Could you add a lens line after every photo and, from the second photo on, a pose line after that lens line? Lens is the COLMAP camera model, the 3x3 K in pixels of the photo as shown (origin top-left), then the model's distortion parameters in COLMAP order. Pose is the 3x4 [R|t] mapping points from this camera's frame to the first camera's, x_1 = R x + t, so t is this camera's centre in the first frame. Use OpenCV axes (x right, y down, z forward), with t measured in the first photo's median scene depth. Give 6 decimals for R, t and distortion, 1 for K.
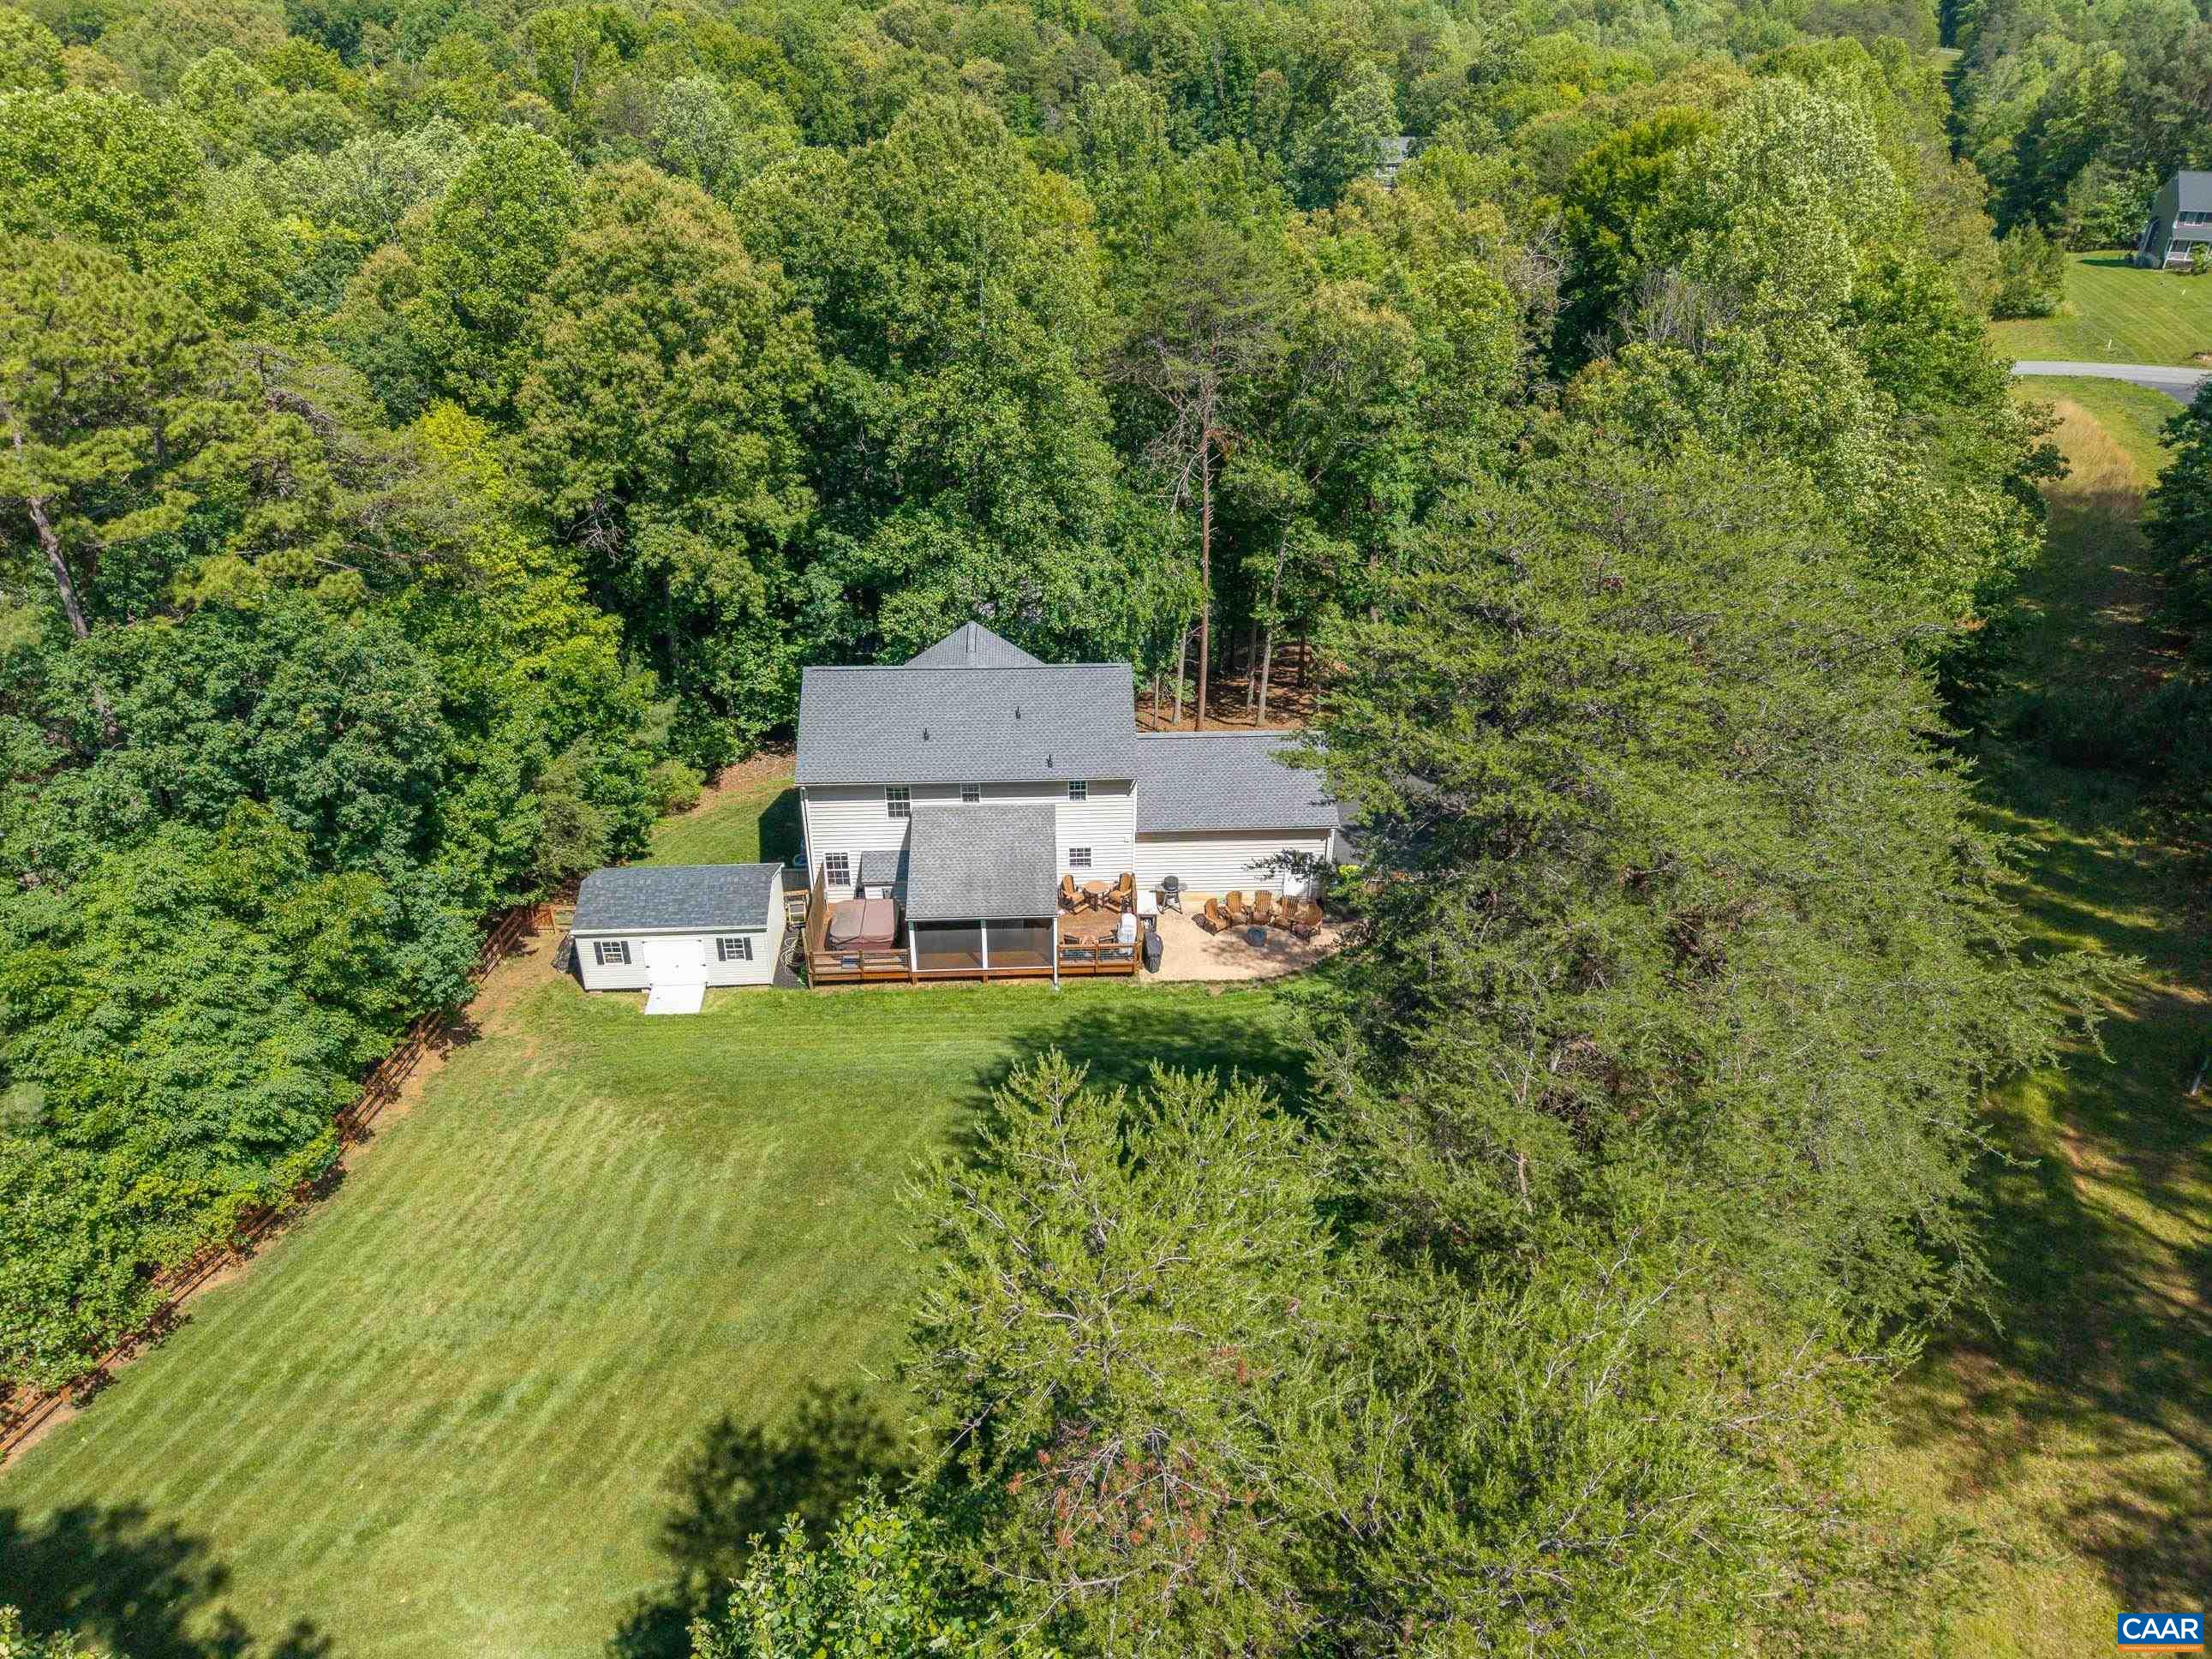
lens RADIAL K [[1527.5, 0, 1111.8], [0, 1527.5, 831.7], [0, 0, 1]] dist [0.004151, 0.003484]
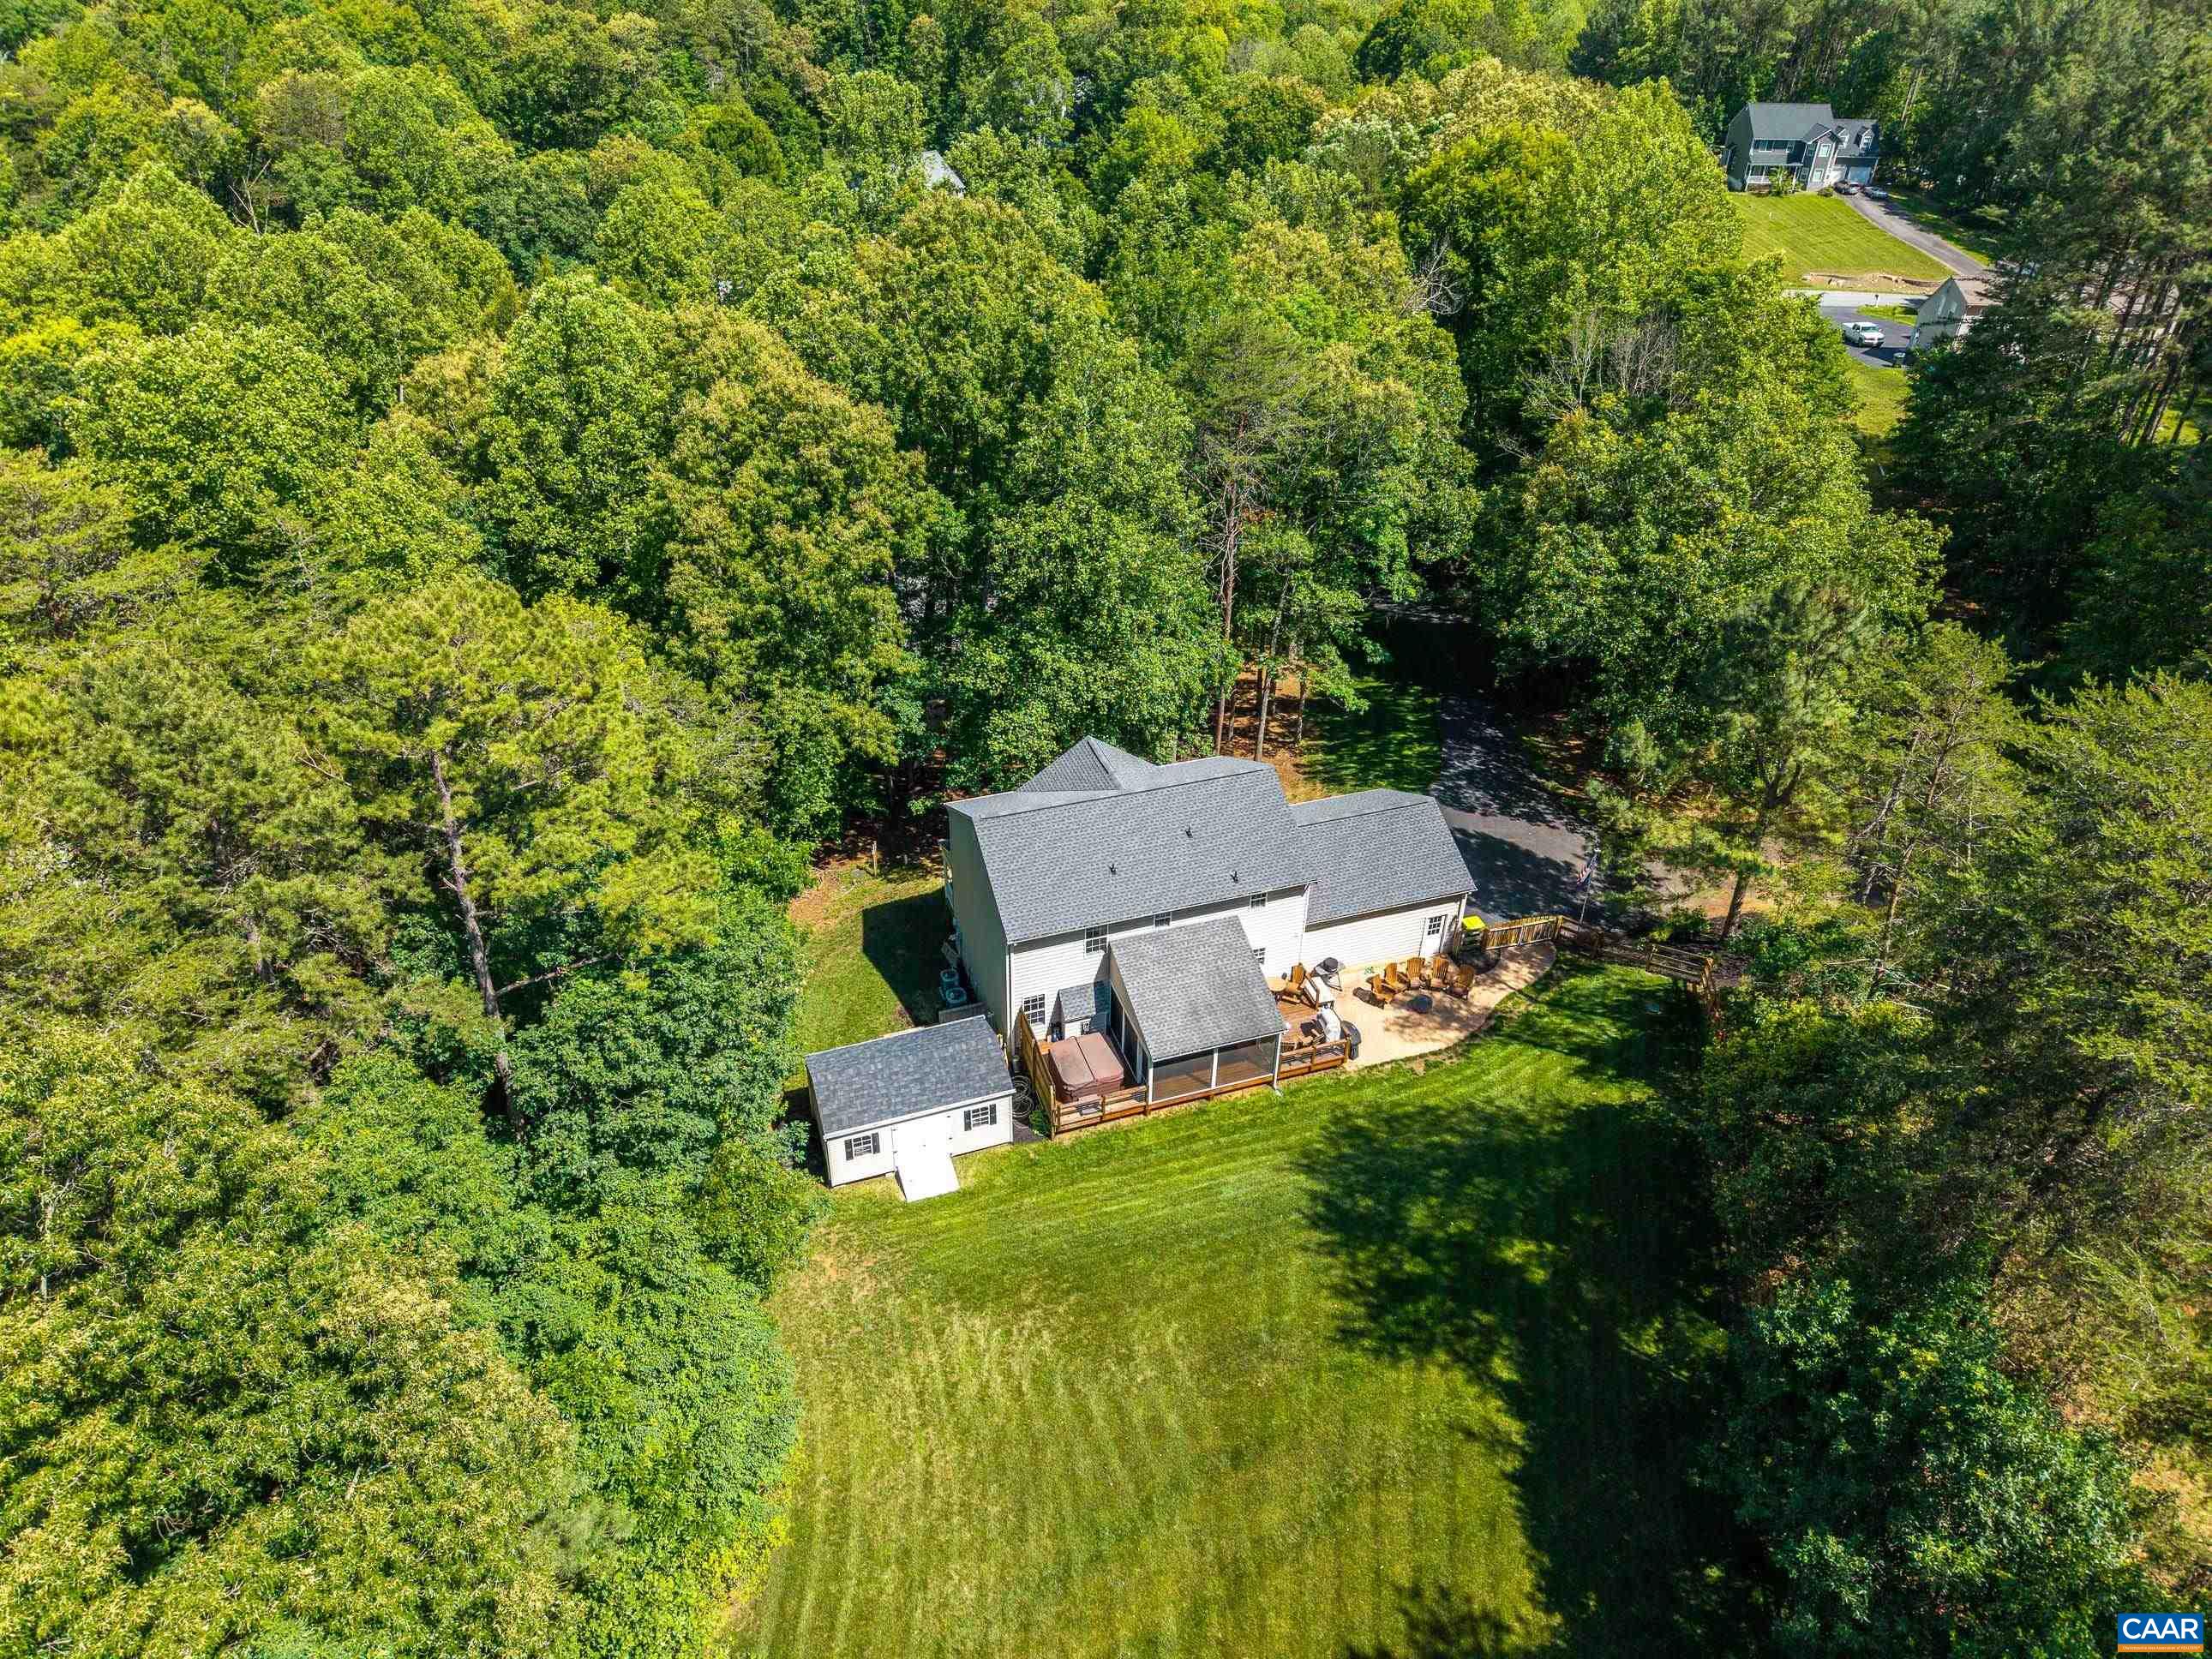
lens RADIAL K [[1498.7, 0, 1106.0], [0, 1498.7, 829.5], [0, 0, 1]] dist [0.008641, -0.003468]
pose [[0.960618, -0.147752, 0.235336, -0.349890], [0.132261, 0.987949, 0.080393, -0.167559], [-0.244378, -0.046101, 0.968583, 0.035371]]
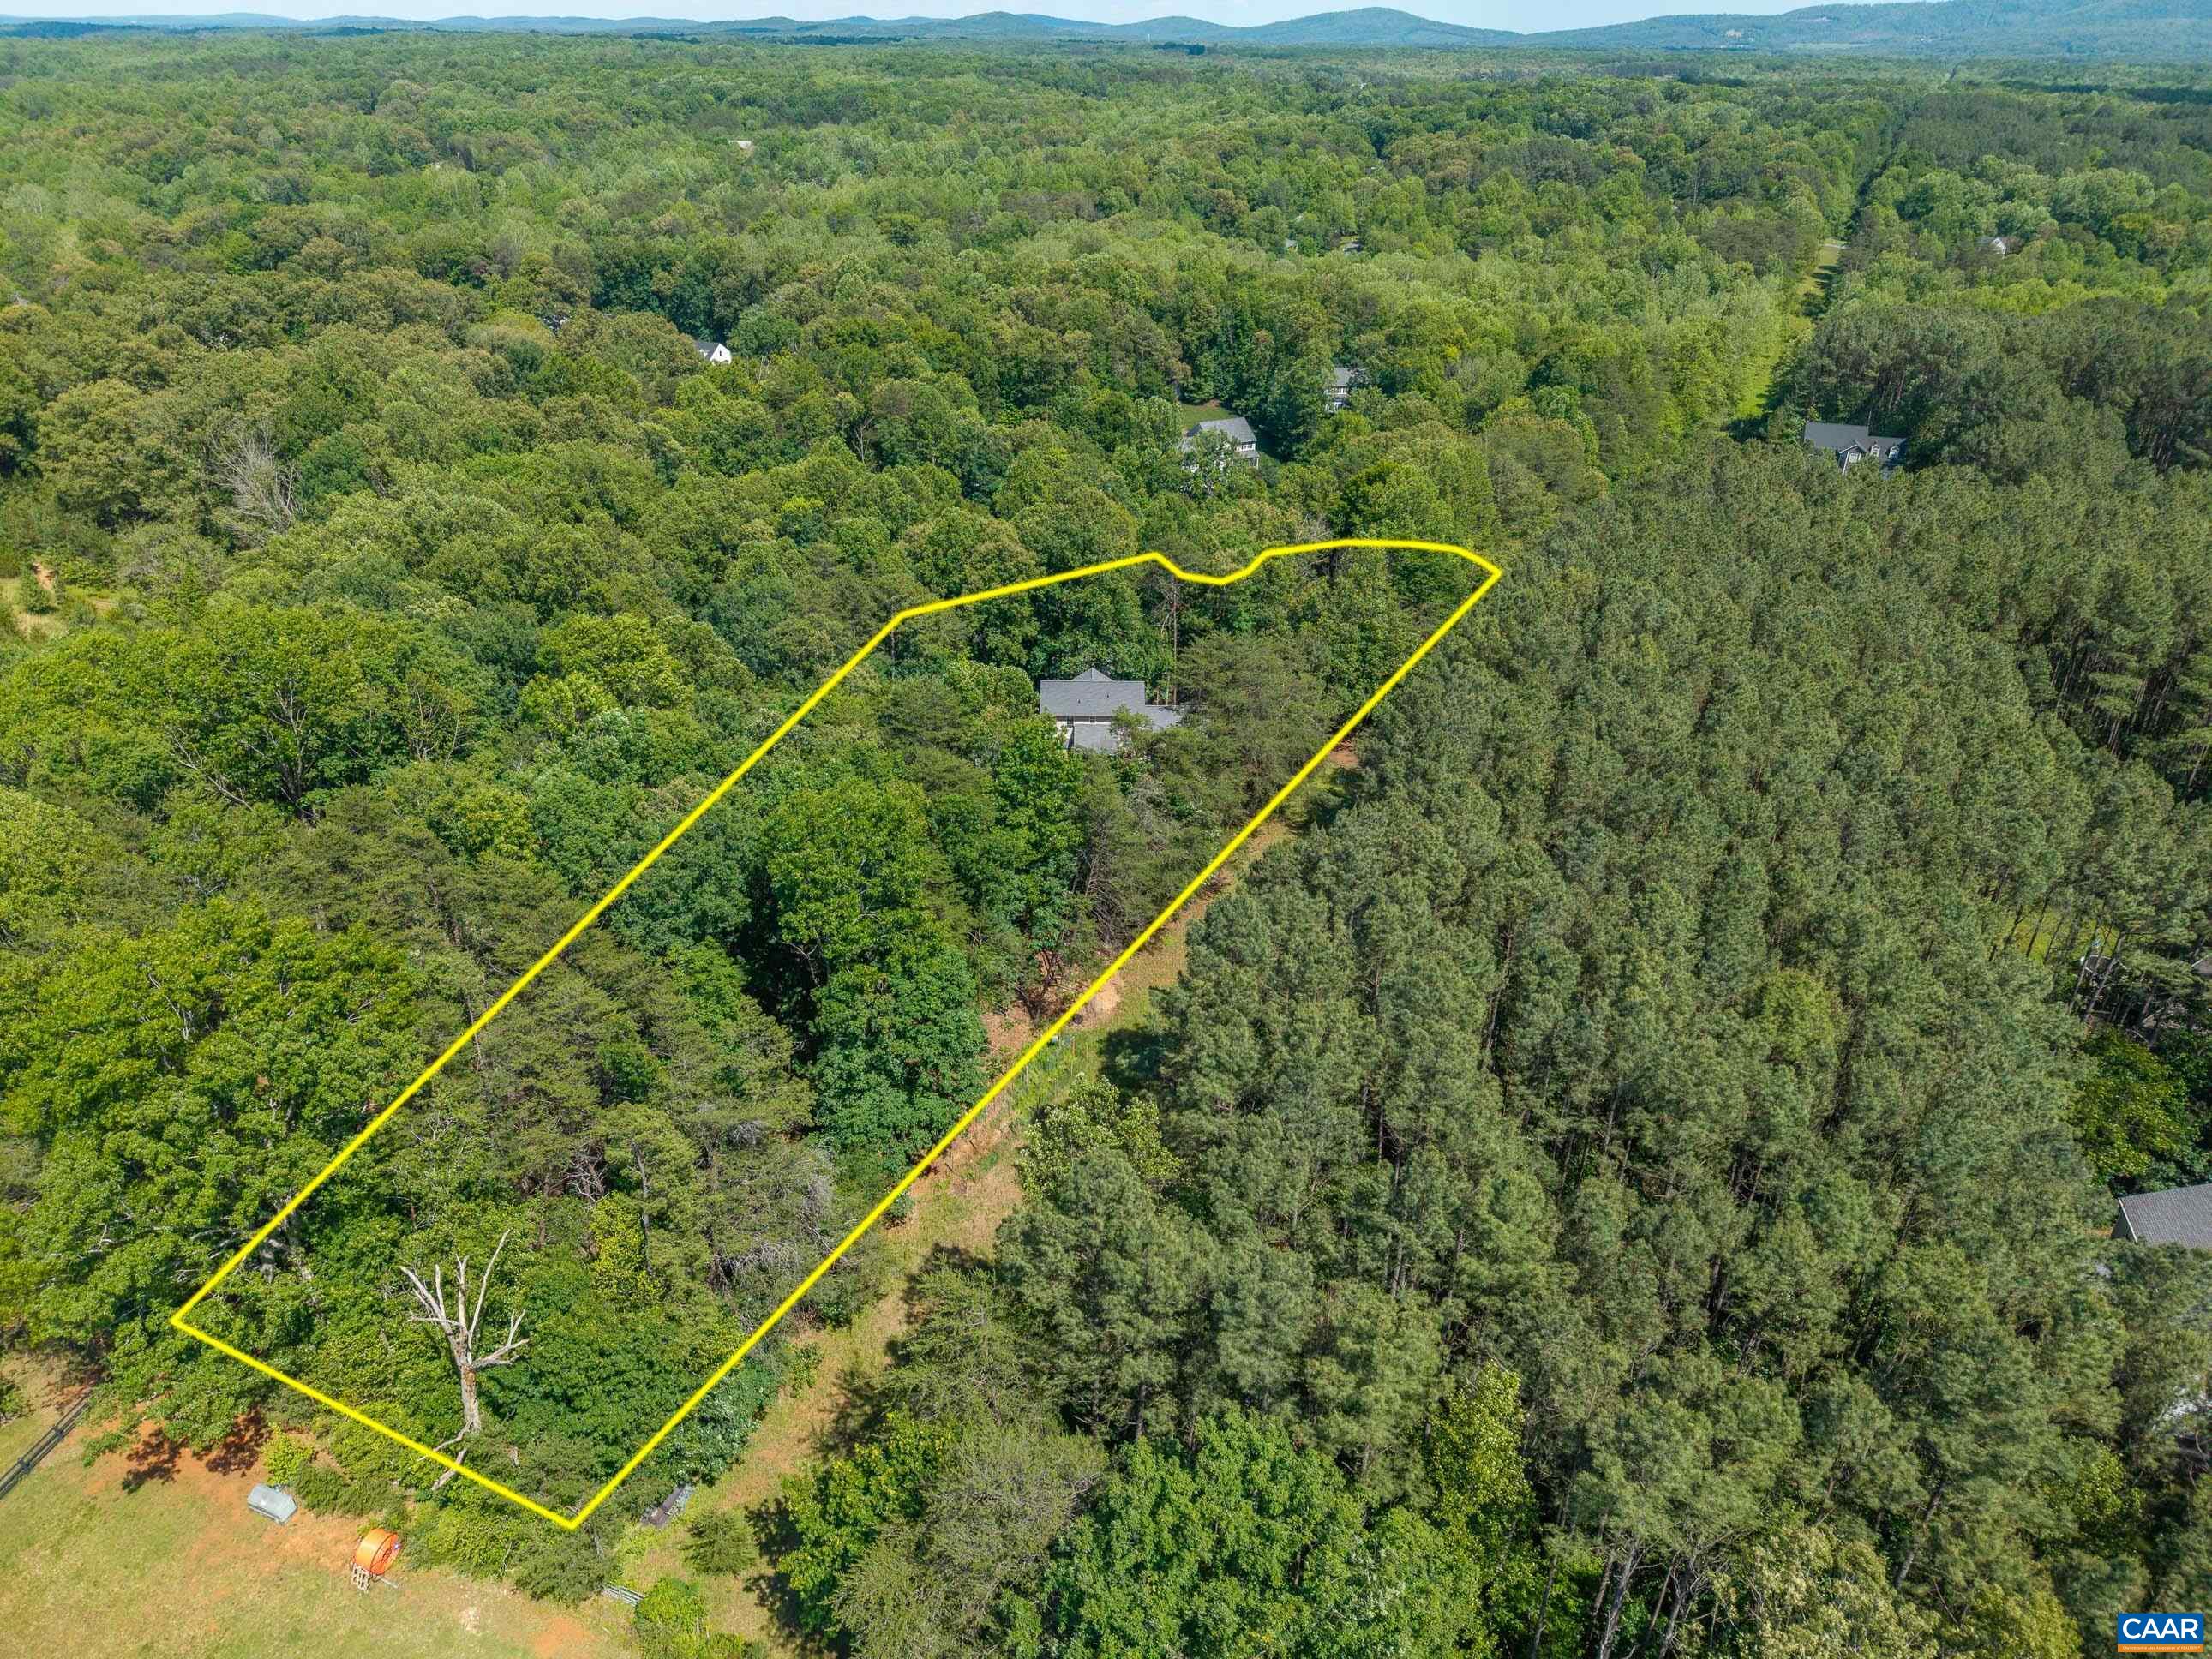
lens RADIAL K [[1526.6, 0, 1106.0], [0, 1526.6, 829.5], [0, 0, 1]] dist [0.087172, -0.095474]
pose [[0.999081, 0.027332, -0.033017, 0.047790], [-0.028951, 0.998350, -0.049580, 0.358176], [0.031607, 0.050490, 0.998224, -2.162119]]
